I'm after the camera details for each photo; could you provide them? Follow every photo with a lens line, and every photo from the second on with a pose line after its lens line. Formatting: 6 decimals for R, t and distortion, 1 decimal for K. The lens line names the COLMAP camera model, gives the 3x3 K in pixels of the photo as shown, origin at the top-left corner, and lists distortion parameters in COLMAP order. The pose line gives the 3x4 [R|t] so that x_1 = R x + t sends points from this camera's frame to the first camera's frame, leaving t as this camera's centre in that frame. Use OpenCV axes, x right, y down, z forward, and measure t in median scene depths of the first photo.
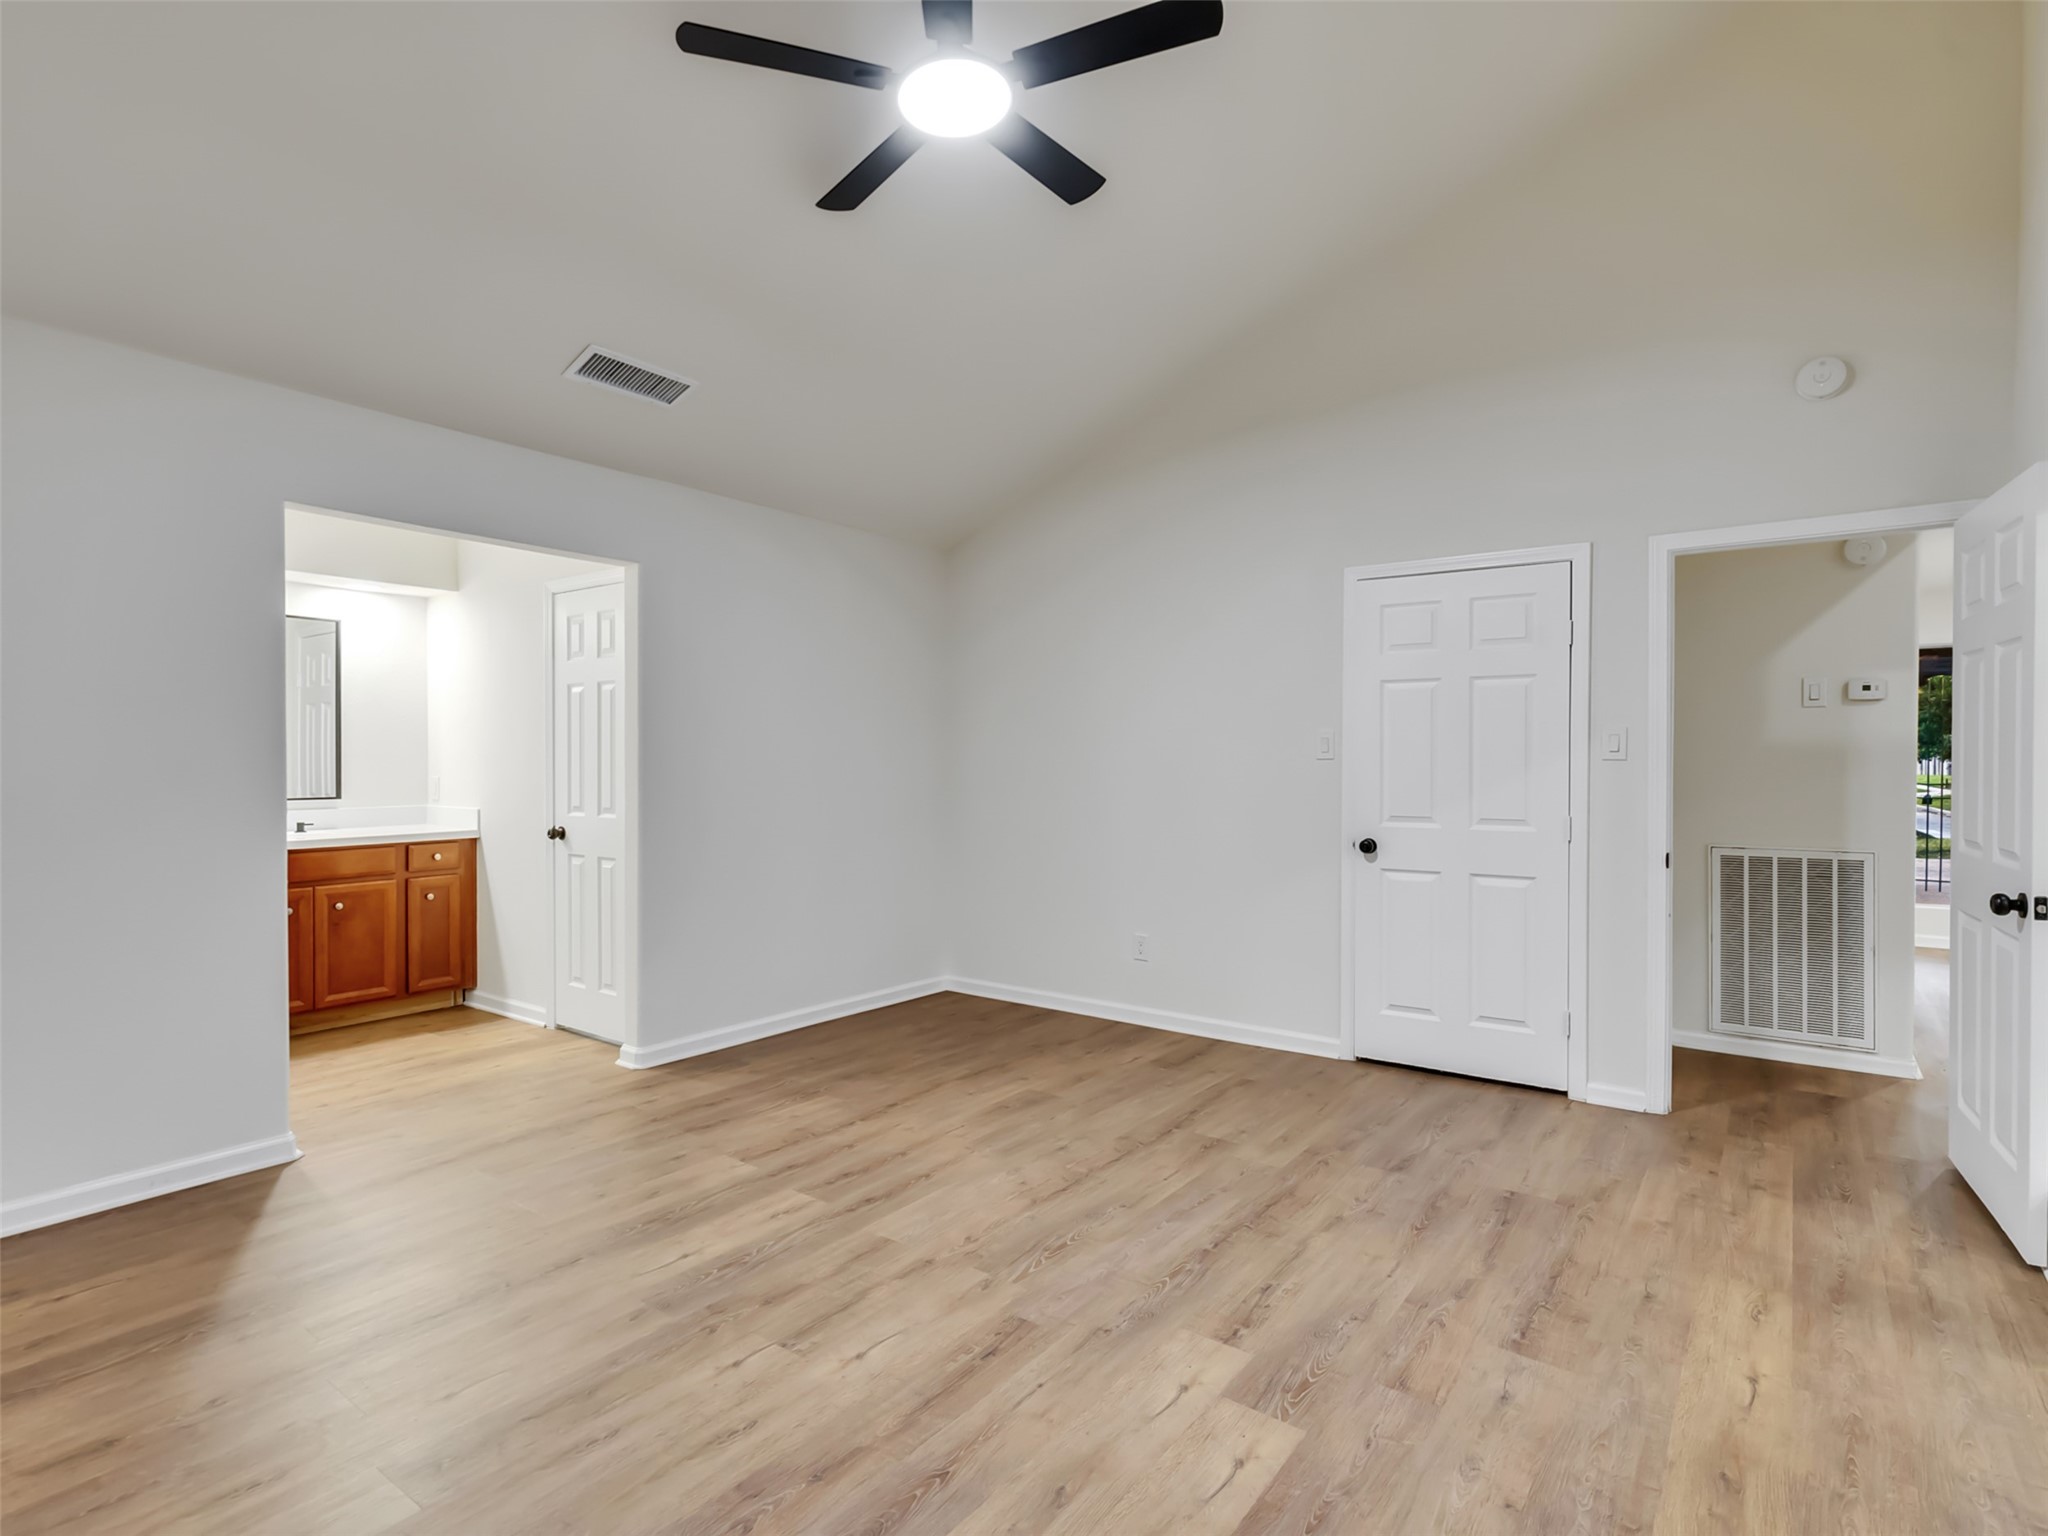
lens RADIAL K [[1047.7, 0, 1013.2], [0, 1047.7, 756.0], [0, 0, 1]] dist [-0.008164, 0.004649]
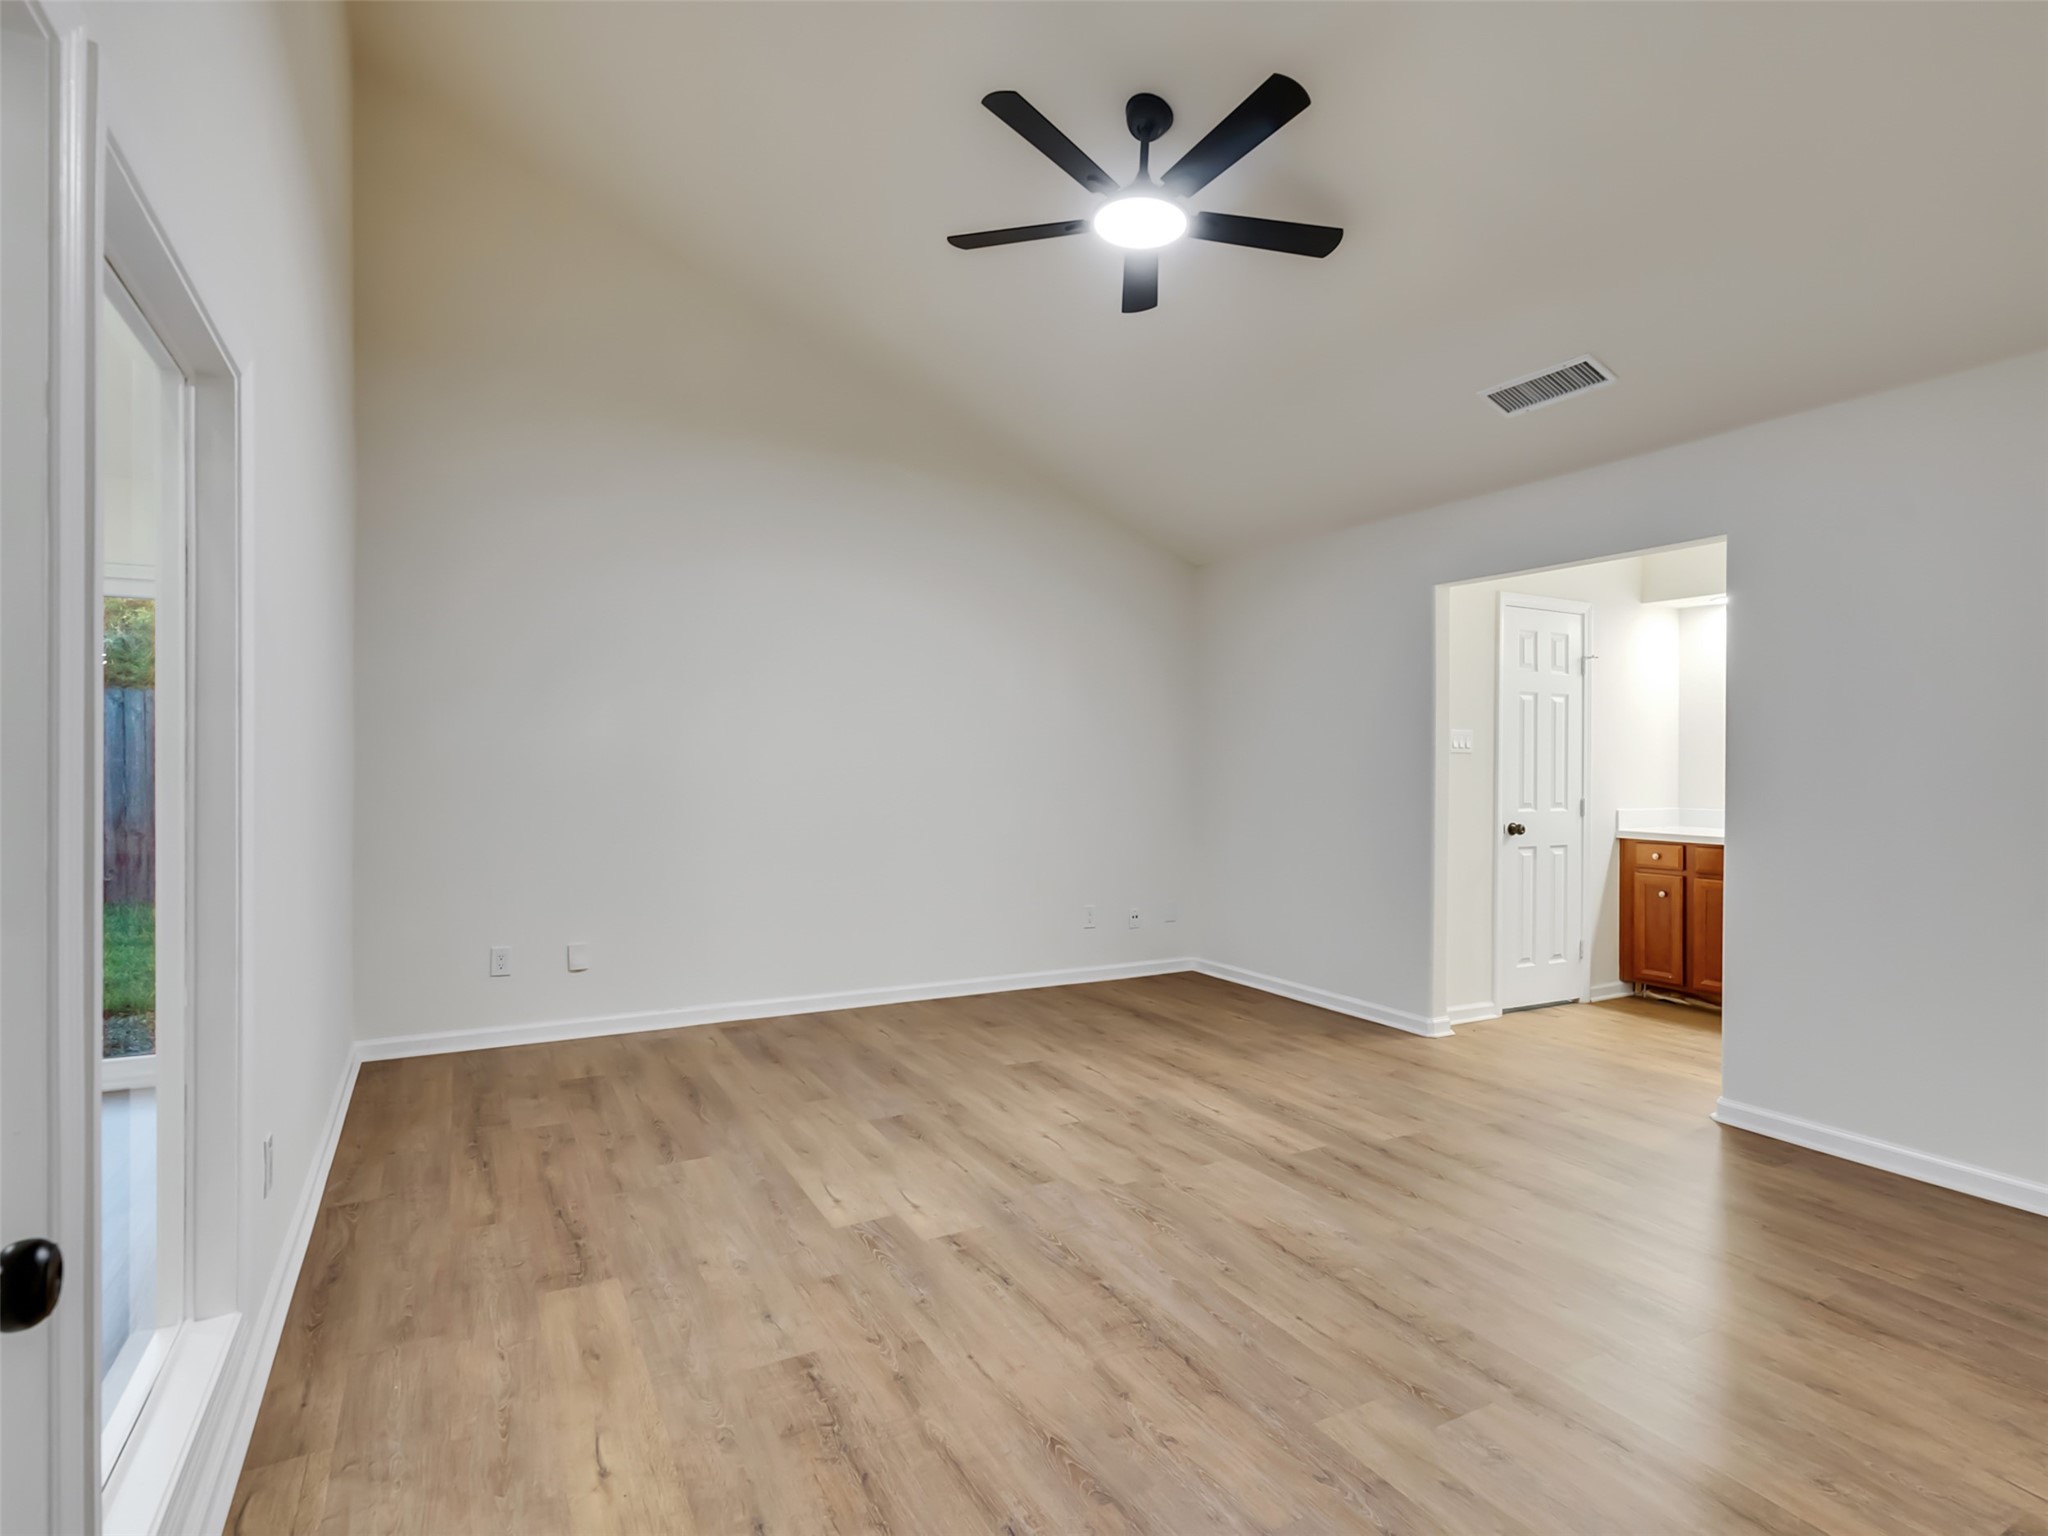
lens RADIAL K [[1047.7, 0, 1016.4], [0, 1047.7, 772.5], [0, 0, 1]] dist [-0.008164, 0.004649]
pose [[-0.423093, 0.004334, -0.906076, 1.200503], [-0.001371, 0.999984, 0.005424, 0.011983], [0.906085, 0.003537, -0.423081, 1.494179]]
